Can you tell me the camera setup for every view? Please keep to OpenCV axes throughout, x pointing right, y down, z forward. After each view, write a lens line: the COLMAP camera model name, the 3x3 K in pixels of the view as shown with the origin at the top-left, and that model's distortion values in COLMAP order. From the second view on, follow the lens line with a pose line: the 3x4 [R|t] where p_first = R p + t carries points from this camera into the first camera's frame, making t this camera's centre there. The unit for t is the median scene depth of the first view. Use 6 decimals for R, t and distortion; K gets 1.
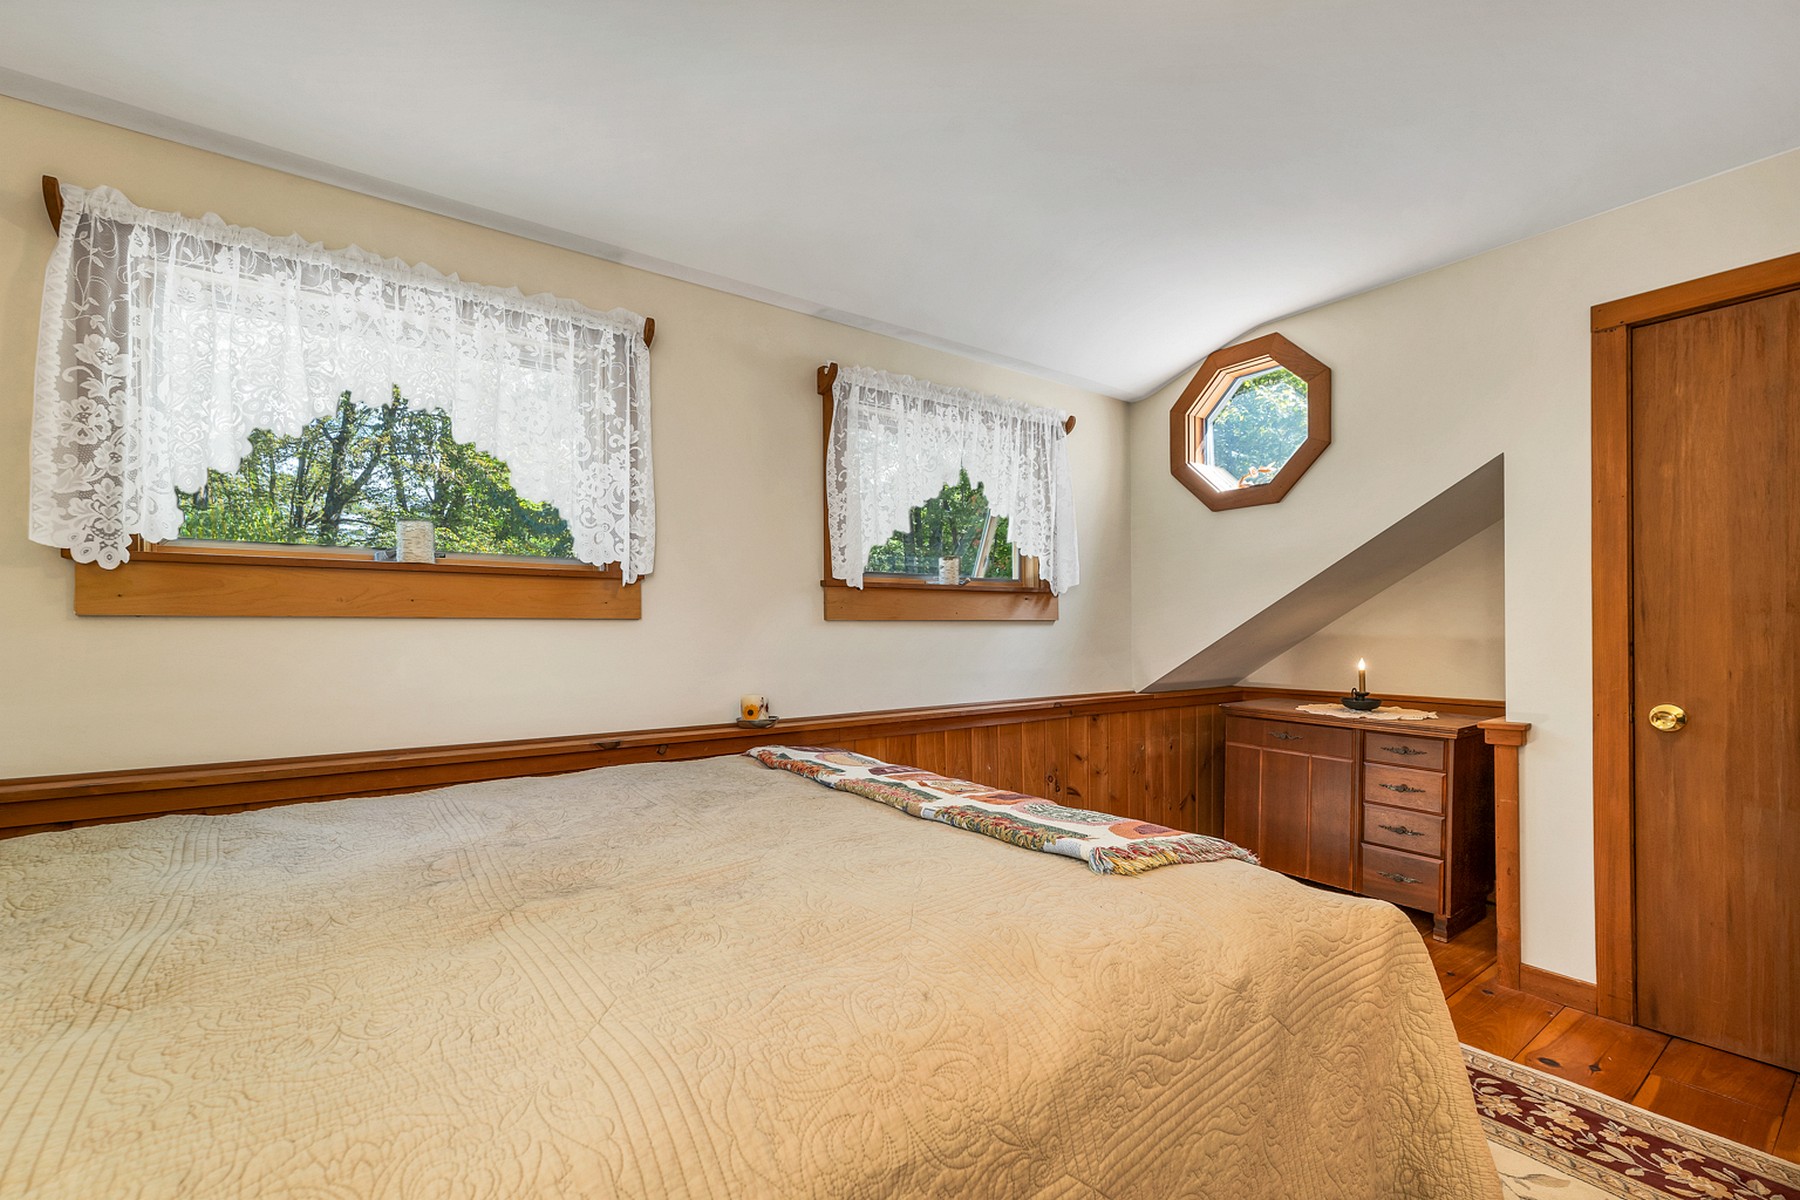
lens RADIAL K [[748.6, 0, 894.6], [0, 748.6, 612.3], [0, 0, 1]] dist [0.003131, -0.000292]
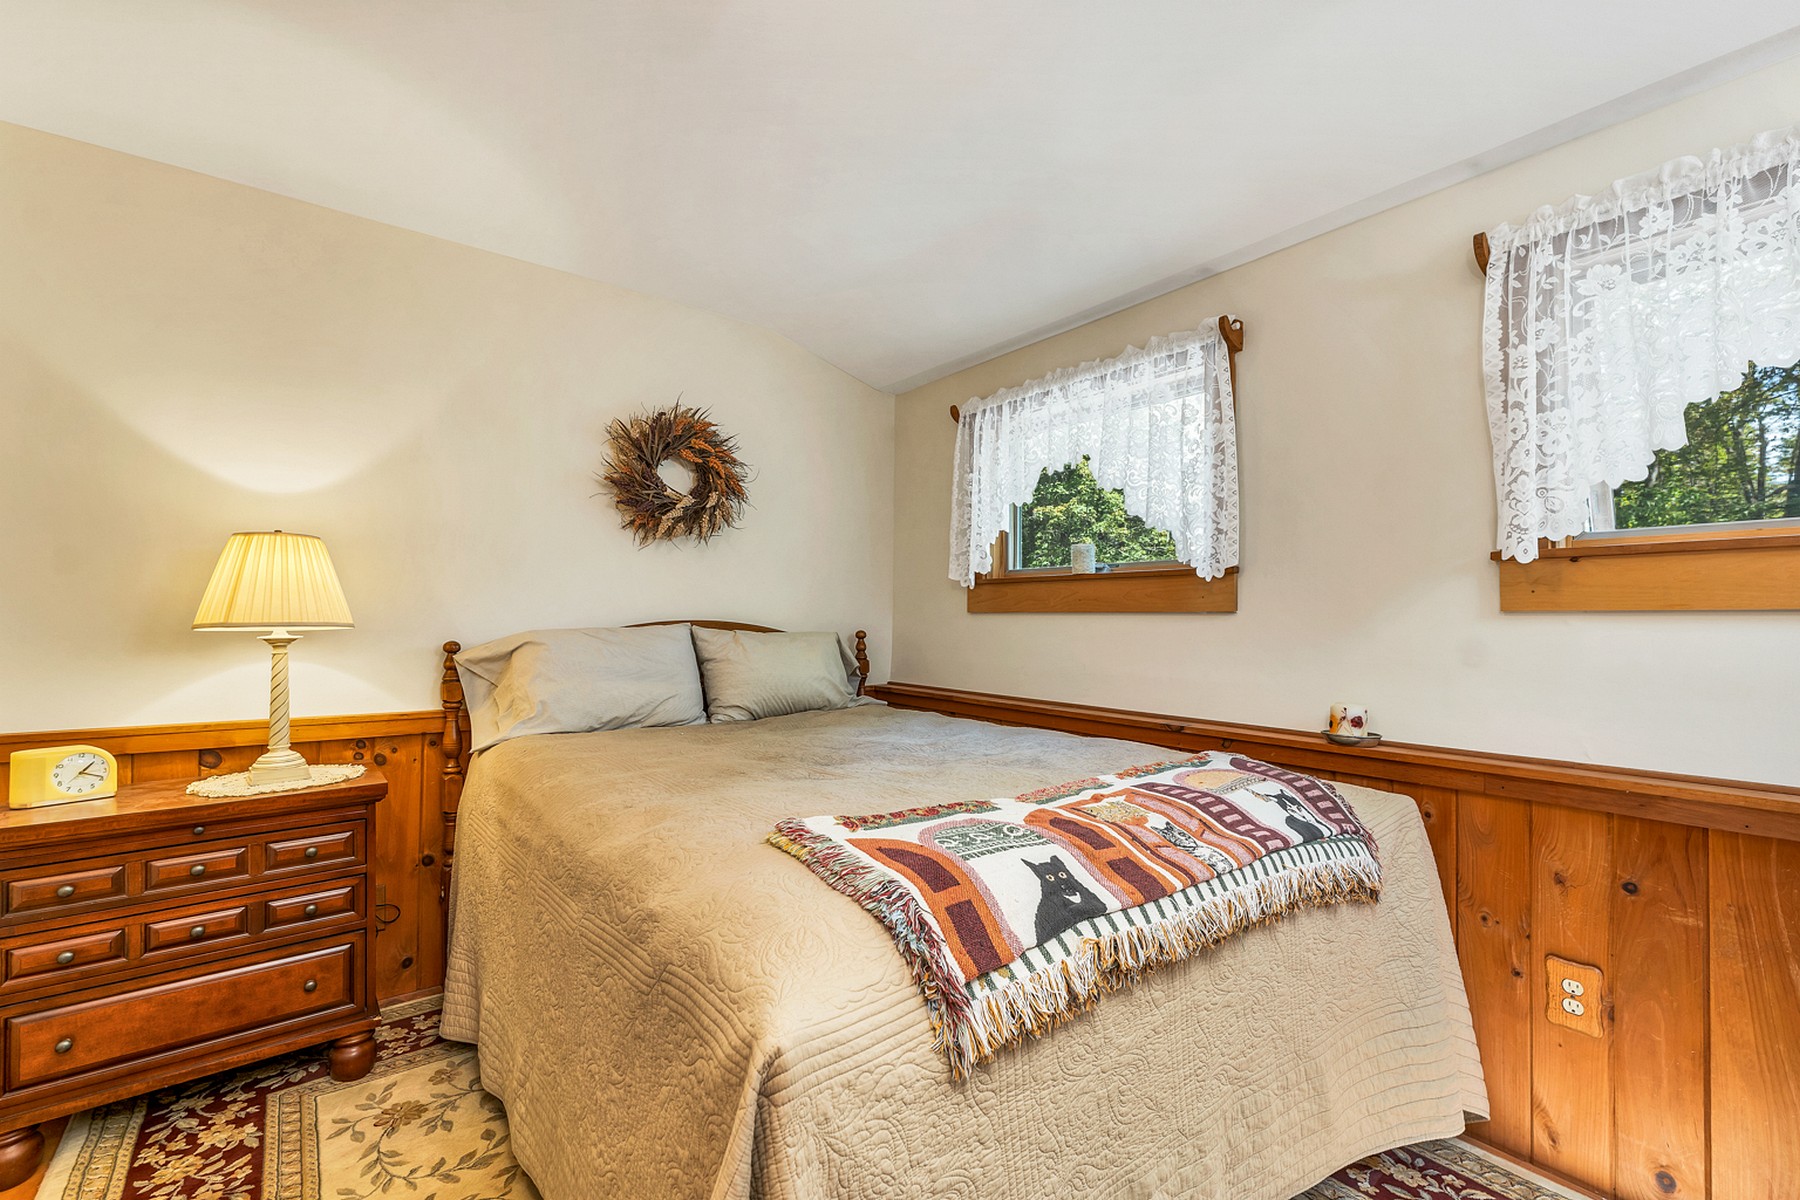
lens RADIAL K [[748.6, 0, 896.1], [0, 748.6, 603.4], [0, 0, 1]] dist [0.003131, -0.000292]
pose [[0.044864, -0.011312, -0.998929, 0.656435], [0.018987, 0.999765, -0.010469, -0.002019], [0.998813, -0.018497, 0.045068, 0.503417]]
